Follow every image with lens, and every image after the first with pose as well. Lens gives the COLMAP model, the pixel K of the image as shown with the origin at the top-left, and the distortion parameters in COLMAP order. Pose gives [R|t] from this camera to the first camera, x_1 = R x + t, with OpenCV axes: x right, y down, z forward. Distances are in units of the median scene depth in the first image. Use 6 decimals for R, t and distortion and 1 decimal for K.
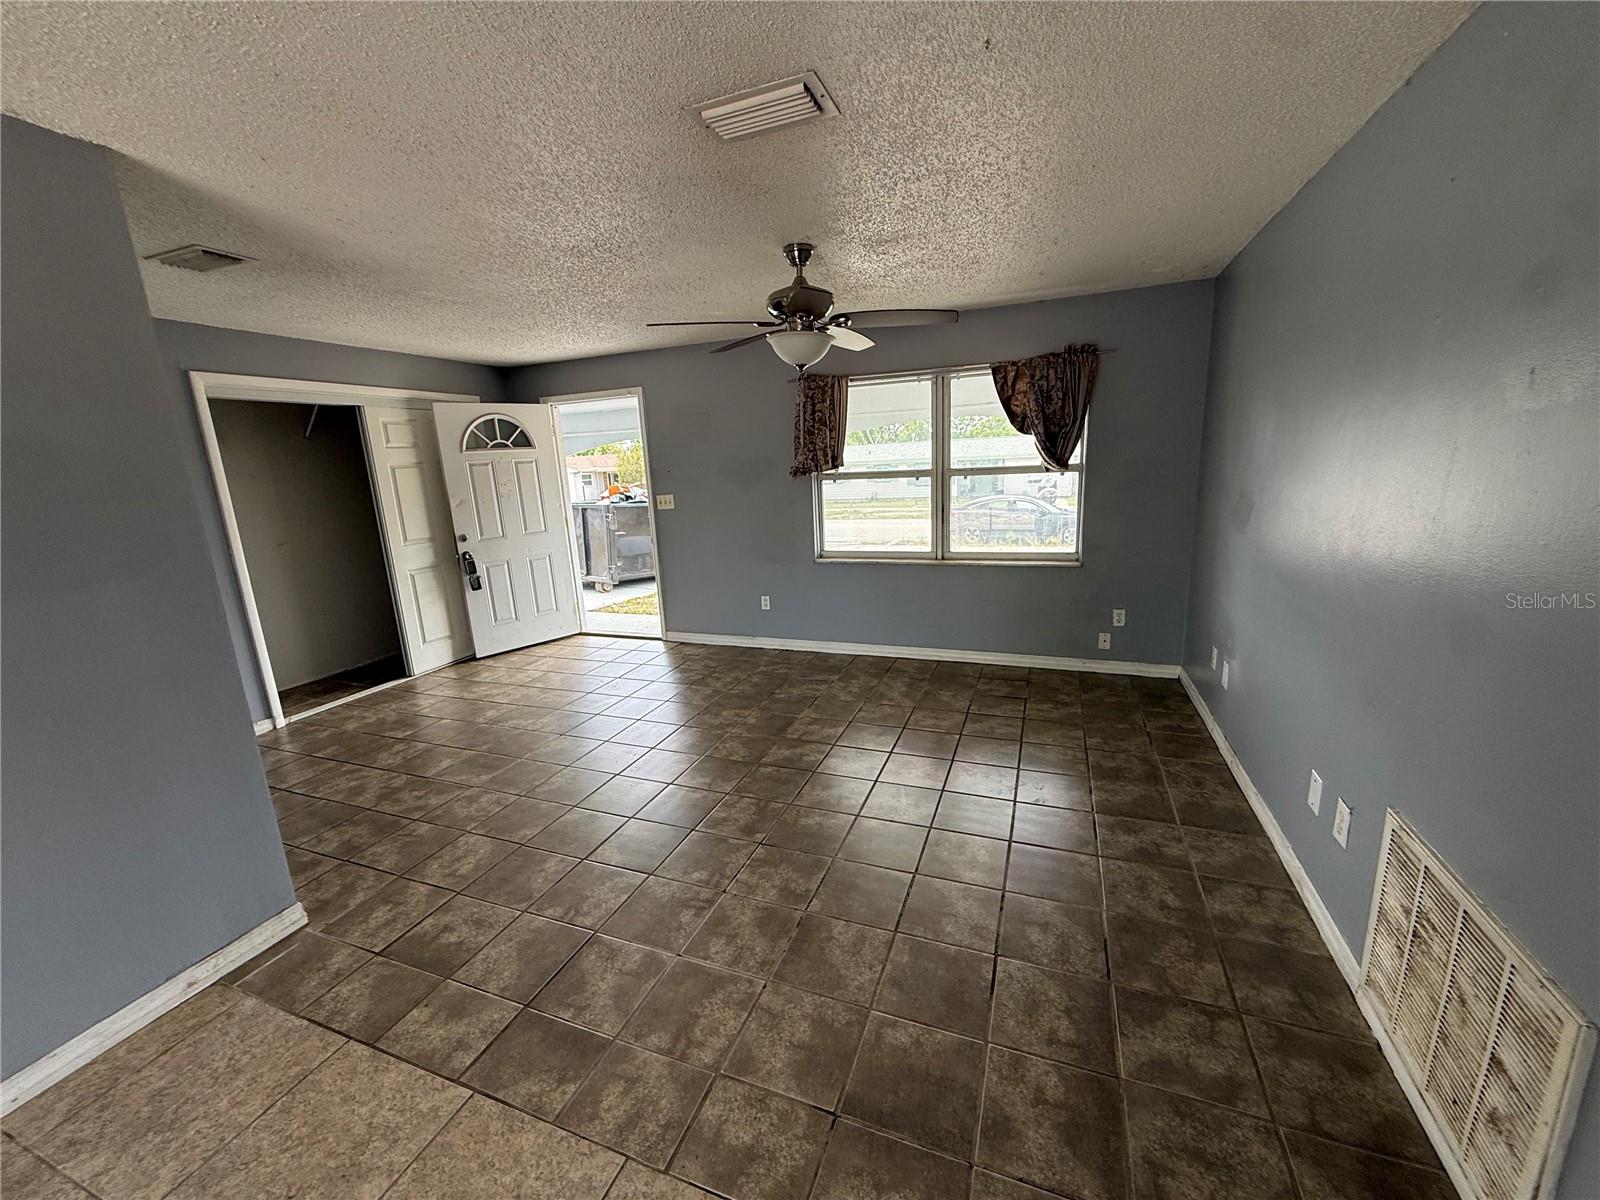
lens RADIAL K [[632.2, 0, 800.0], [0, 632.2, 600.0], [0, 0, 1]] dist [-0.000171, -0.000041]
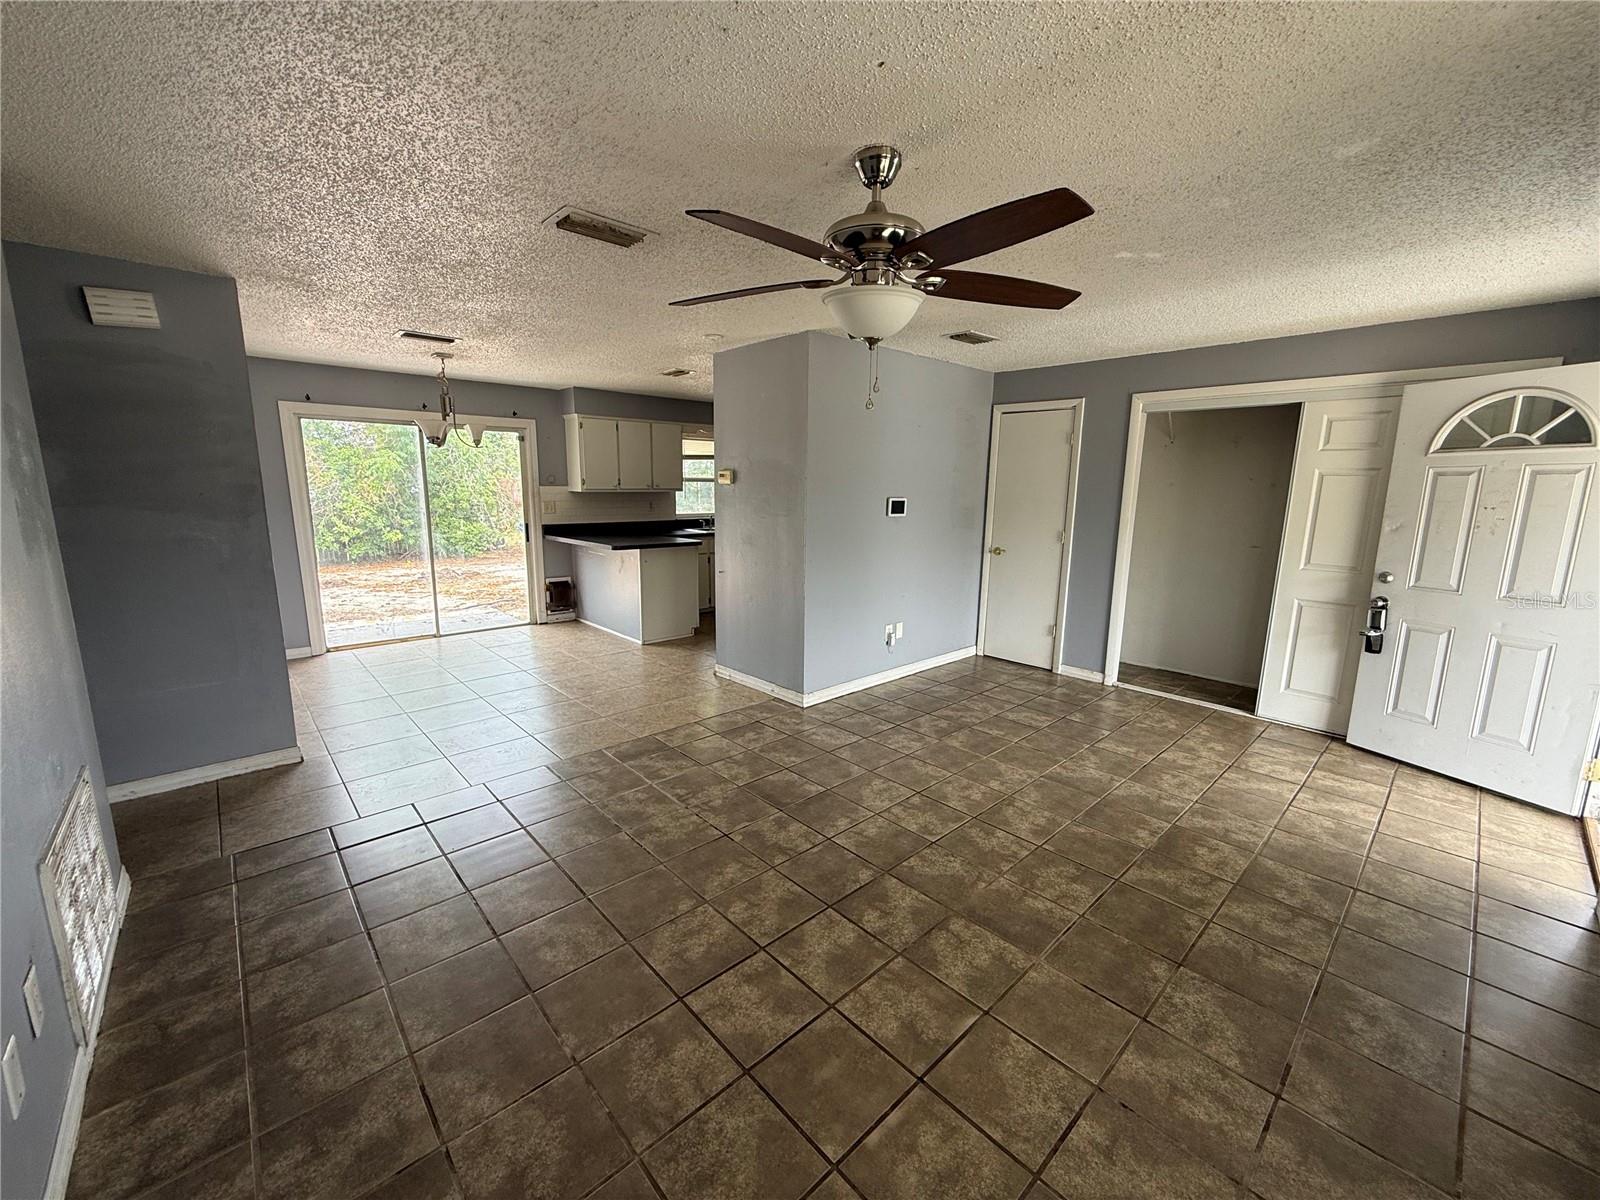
lens RADIAL K [[637.2, 0, 796.6], [0, 637.2, 599.6], [0, 0, 1]] dist [0.001468, -0.000127]
pose [[-0.436859, 0.202372, -0.876470, 0.428352], [-0.189383, 0.931834, 0.309549, -0.194594], [0.879368, 0.301218, -0.368754, 0.793020]]
